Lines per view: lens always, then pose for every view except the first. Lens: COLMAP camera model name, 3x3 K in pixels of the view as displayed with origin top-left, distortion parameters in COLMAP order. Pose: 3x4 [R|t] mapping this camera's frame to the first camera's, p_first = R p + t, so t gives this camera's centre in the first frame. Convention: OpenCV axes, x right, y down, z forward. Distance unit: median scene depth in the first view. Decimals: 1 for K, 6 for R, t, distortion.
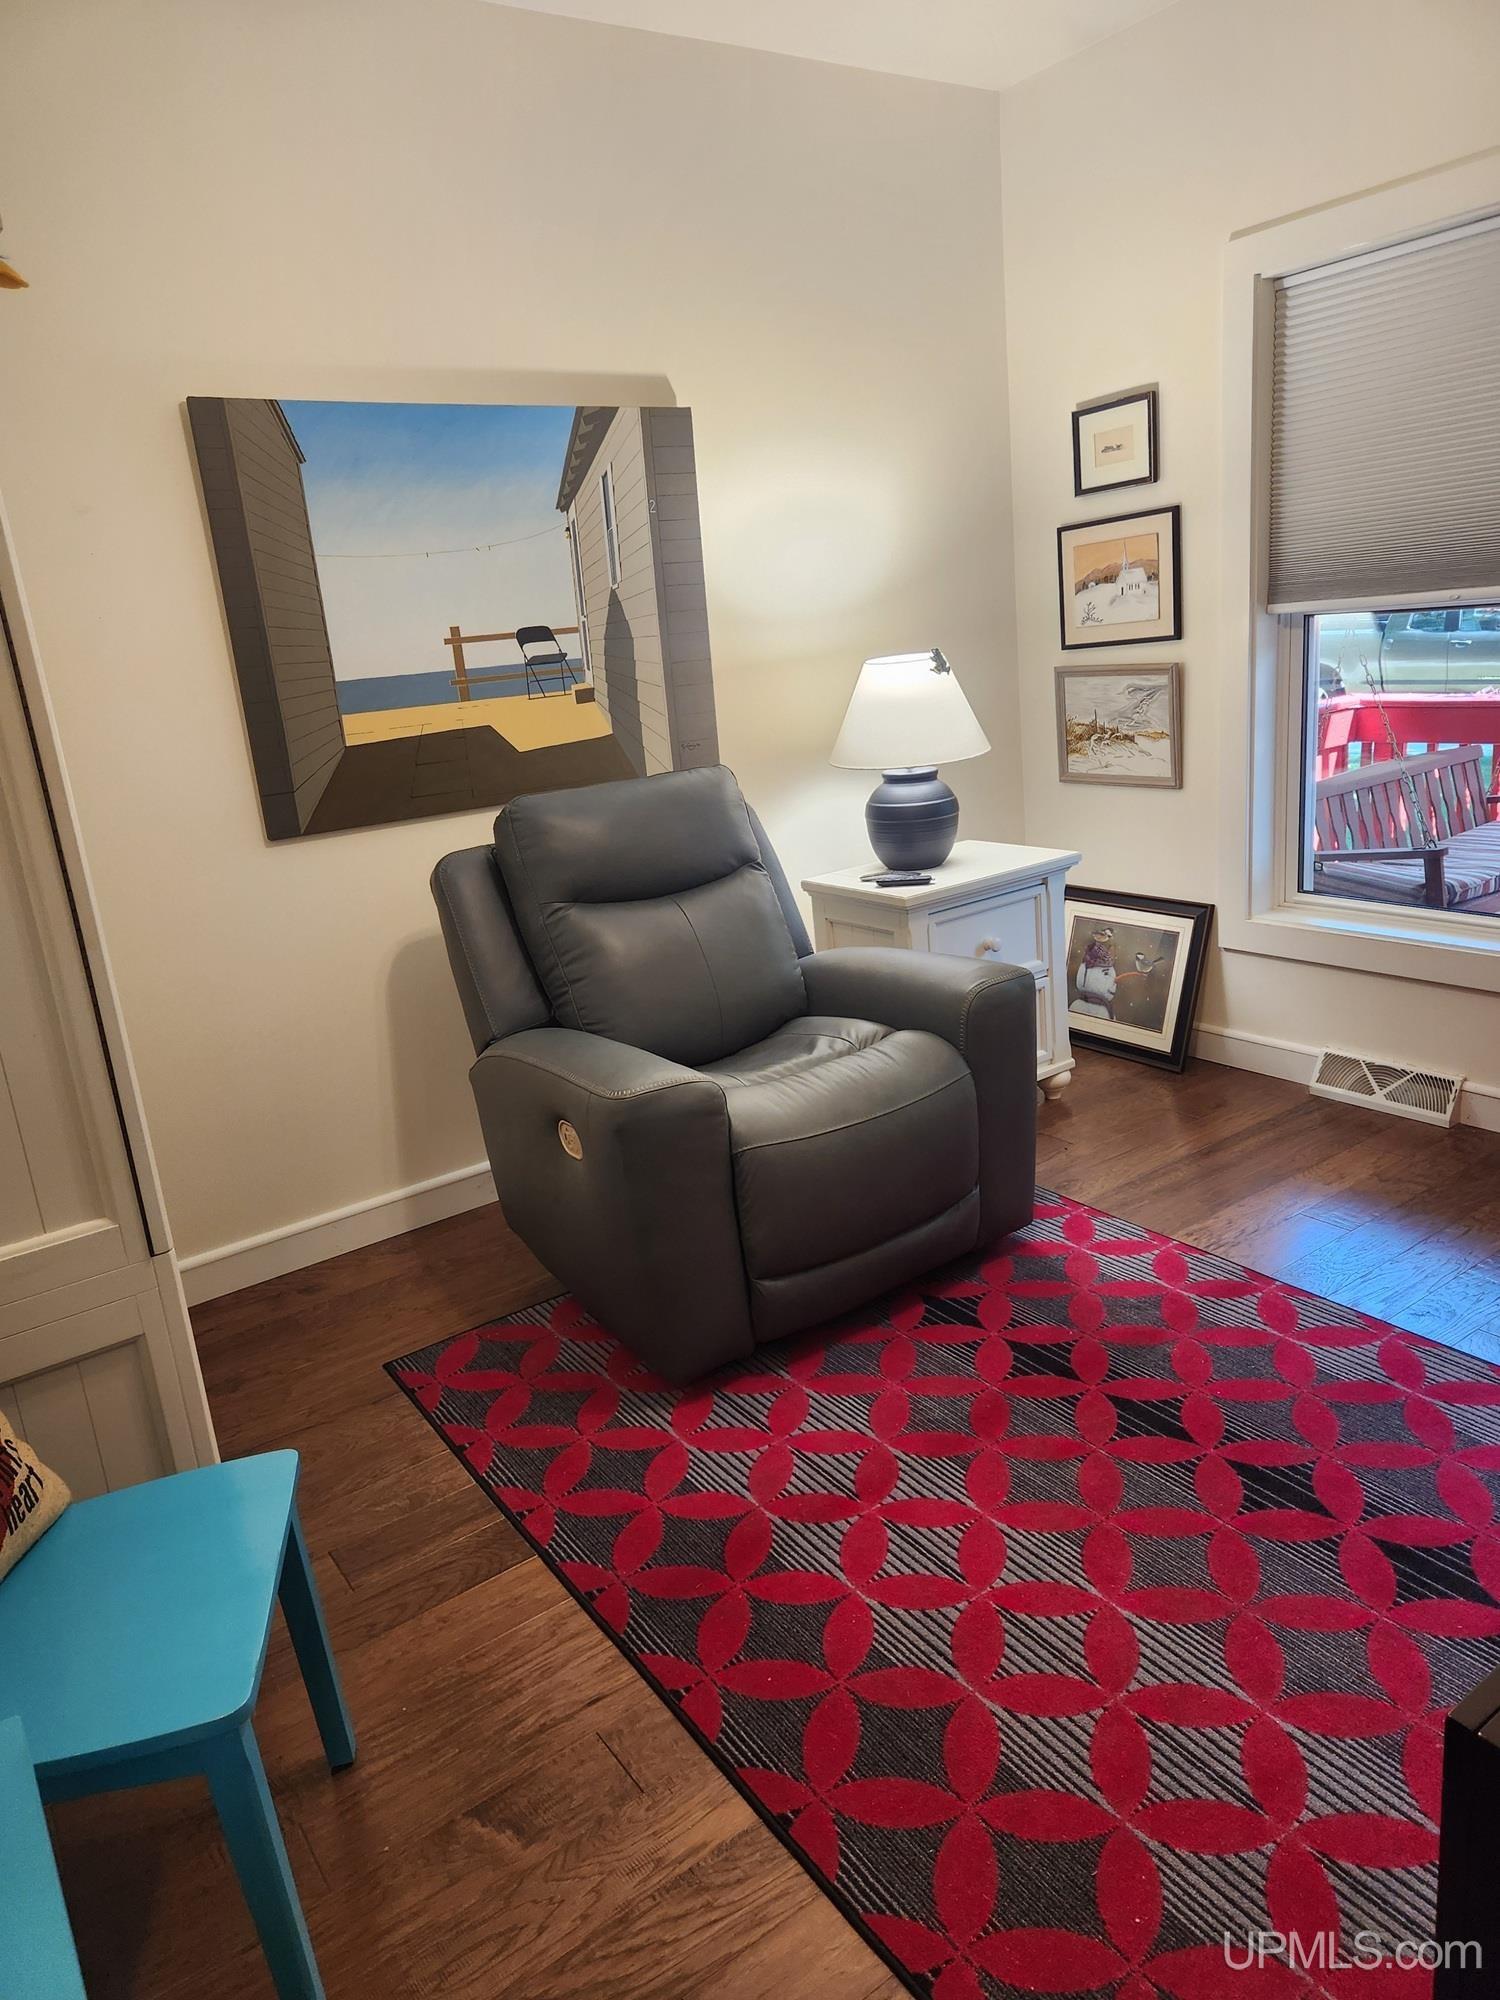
lens RADIAL K [[1344.8, 0, 746.9], [0, 1344.8, 996.2], [0, 0, 1]] dist [0.006295, -0.000970]
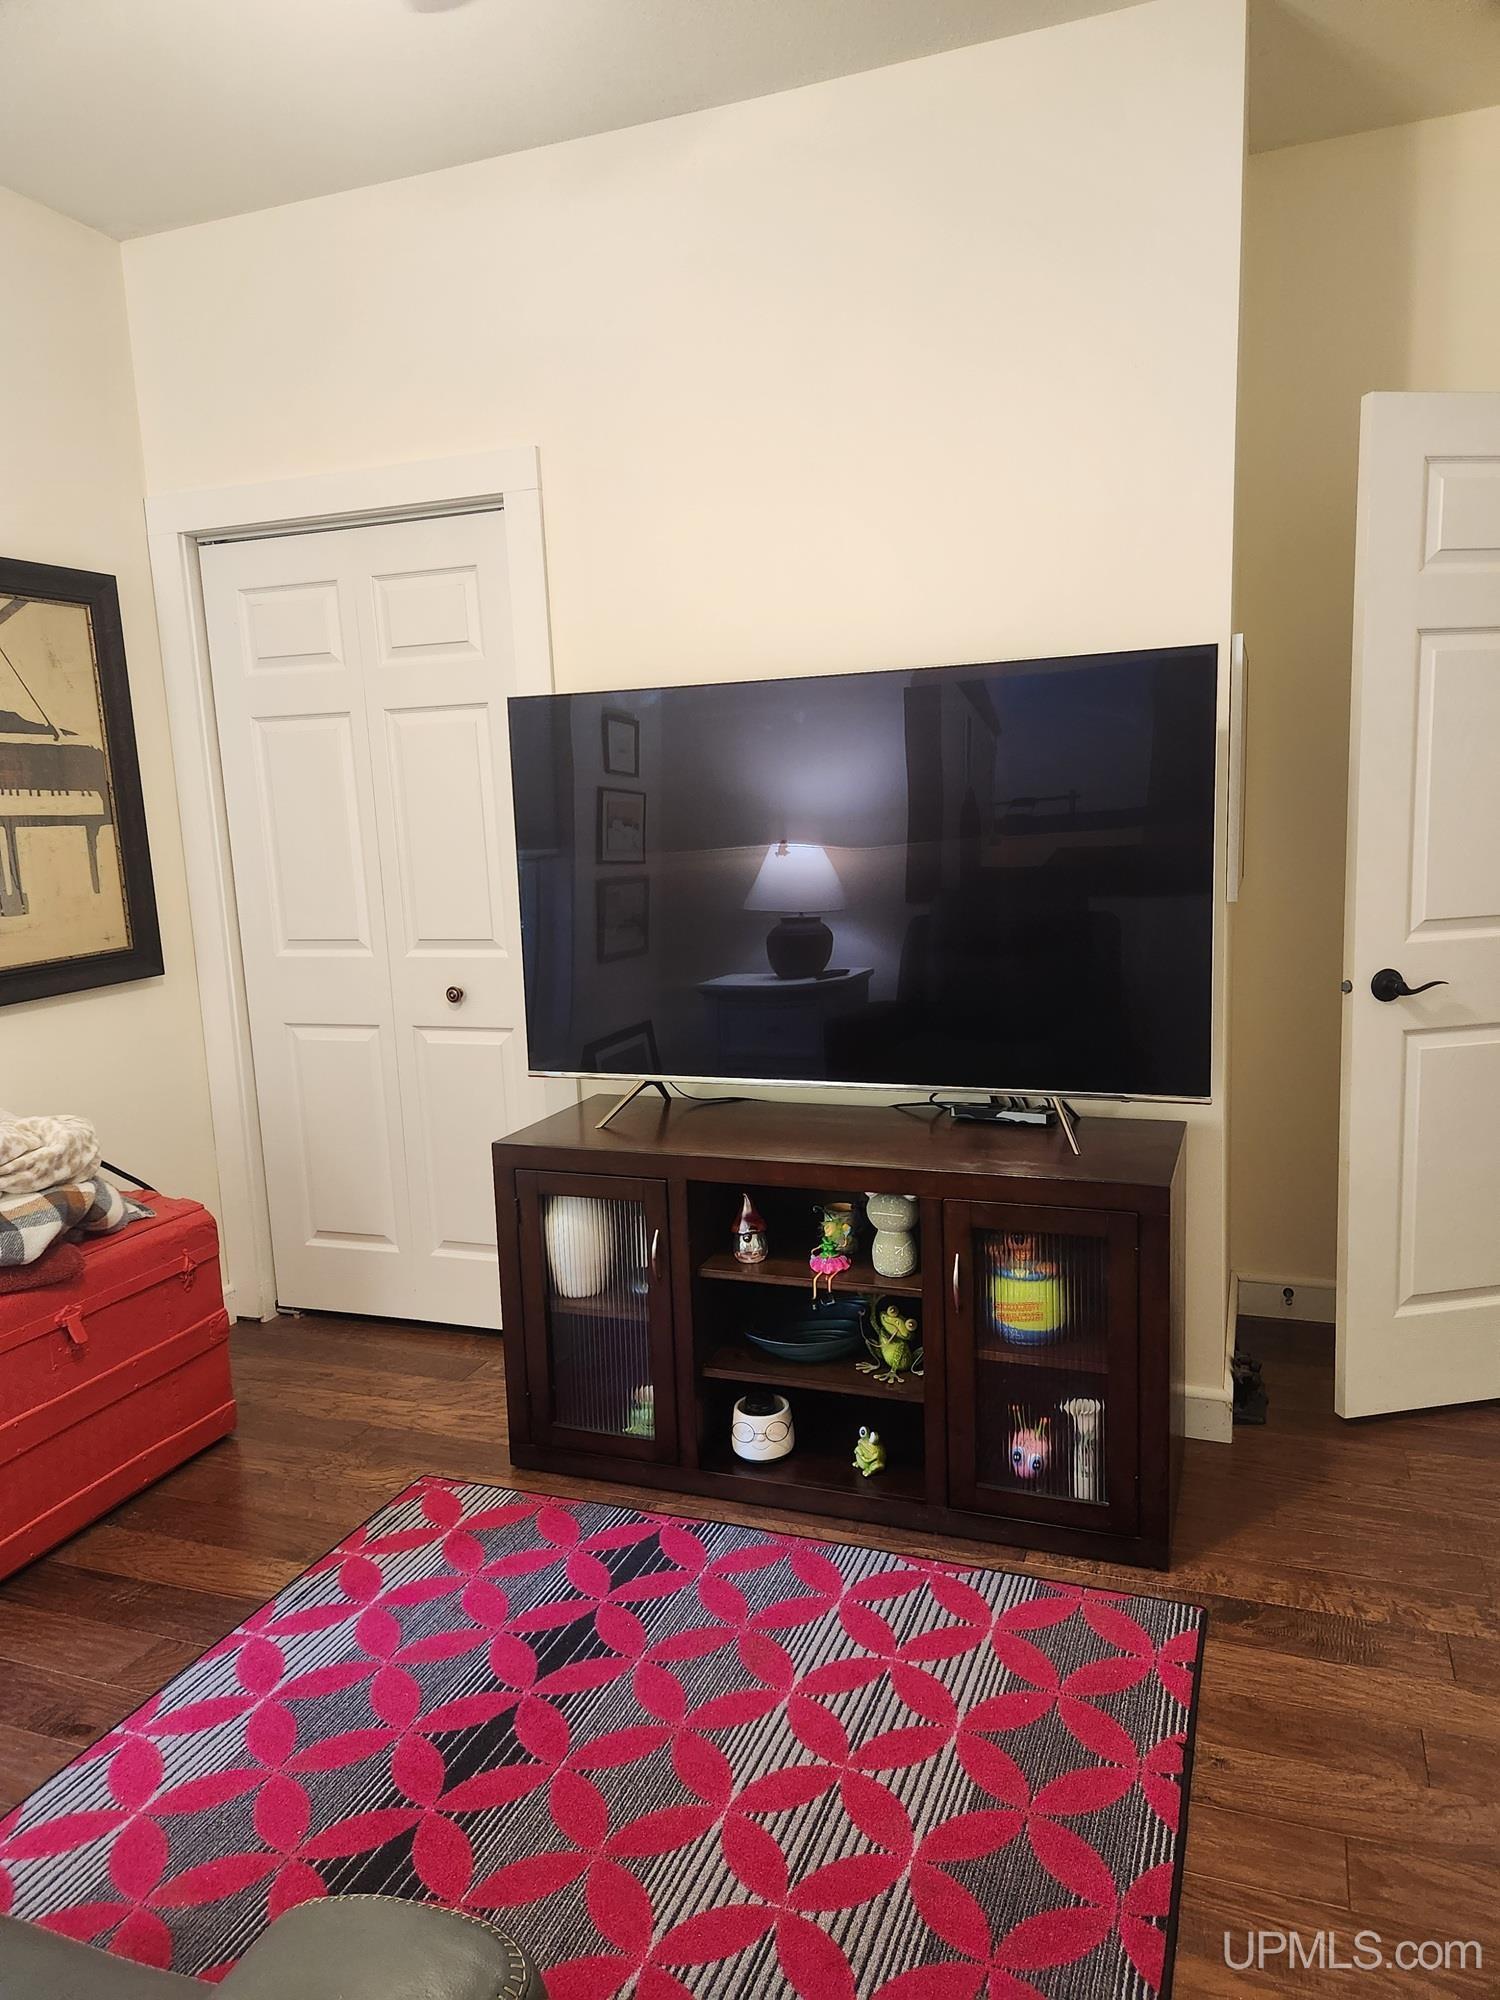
lens RADIAL K [[1344.8, 0, 749.1], [0, 1344.8, 1001.2], [0, 0, 1]] dist [0.006295, -0.000970]
pose [[-0.553129, -0.020011, 0.832855, -0.595509], [0.317774, 0.919060, 0.233128, -0.336836], [-0.770109, 0.393610, -0.502000, 1.399070]]
